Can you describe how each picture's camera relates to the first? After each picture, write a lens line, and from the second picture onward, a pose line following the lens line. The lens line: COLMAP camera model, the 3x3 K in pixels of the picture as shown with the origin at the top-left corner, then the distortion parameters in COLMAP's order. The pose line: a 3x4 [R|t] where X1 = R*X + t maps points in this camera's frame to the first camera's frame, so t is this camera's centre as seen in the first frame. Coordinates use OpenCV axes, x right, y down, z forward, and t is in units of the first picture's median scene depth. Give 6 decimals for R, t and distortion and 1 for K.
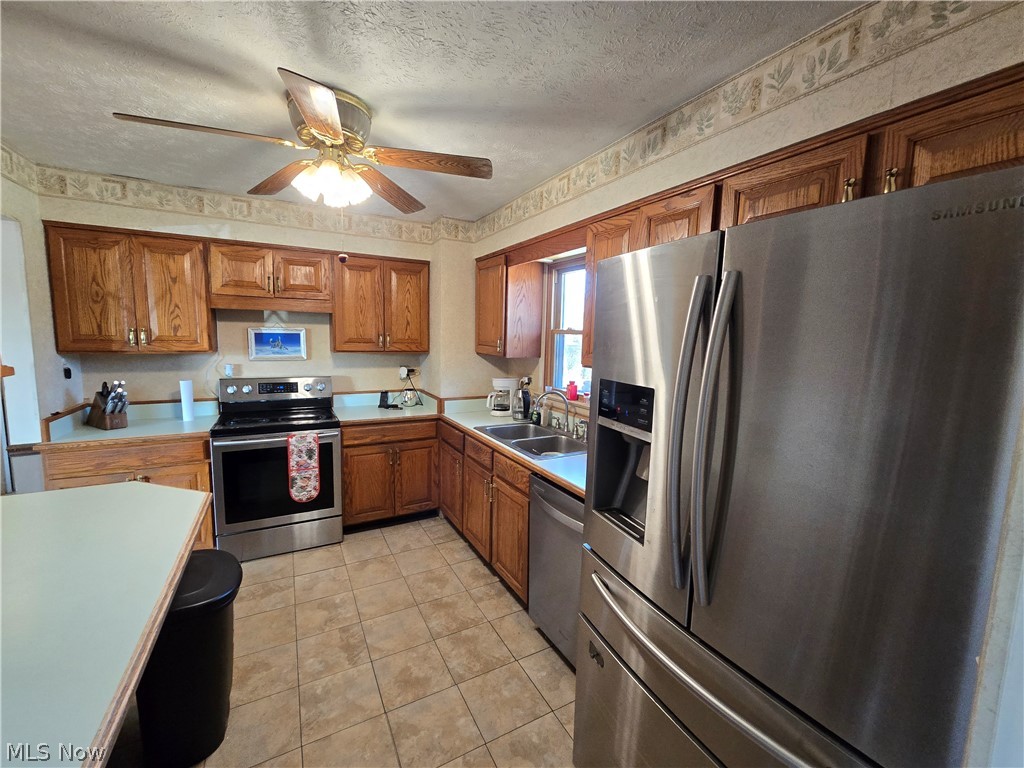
lens RADIAL K [[421.2, 0, 509.9], [0, 421.2, 382.8], [0, 0, 1]] dist [-0.001187, 0.000905]
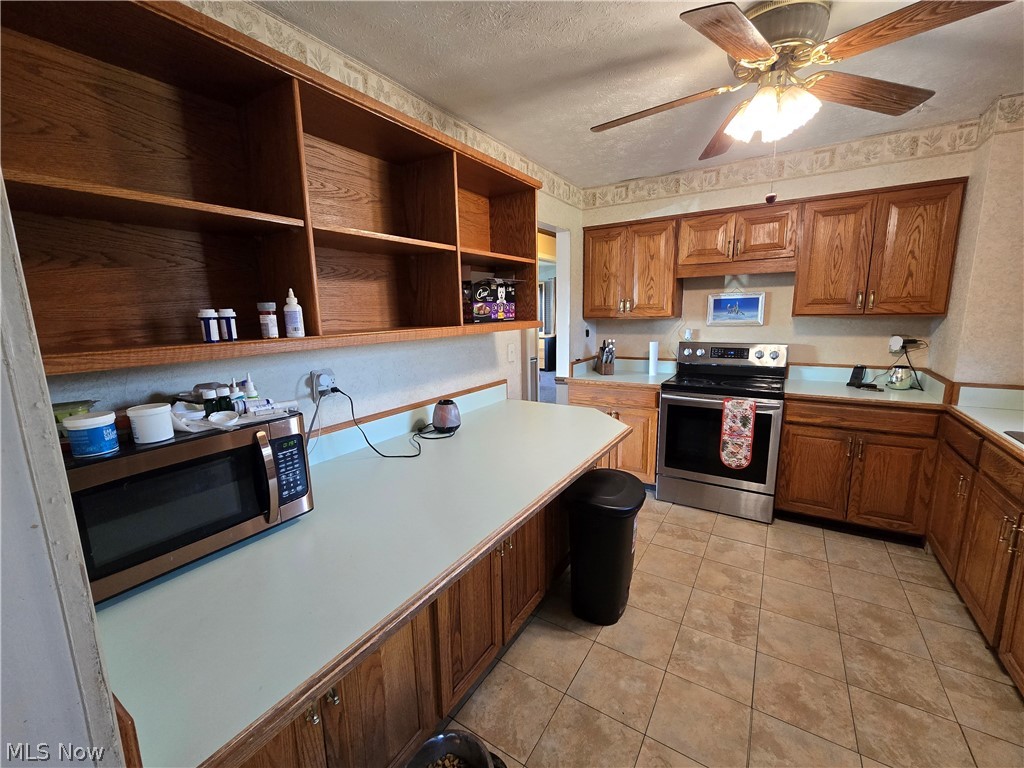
lens RADIAL K [[421.2, 0, 510.8], [0, 421.2, 382.9], [0, 0, 1]] dist [-0.001187, 0.000905]
pose [[0.482934, 0.115807, -0.867965, 0.094026], [-0.068126, 0.993181, 0.094608, 0.026686], [0.873002, 0.013441, 0.487531, 0.061482]]
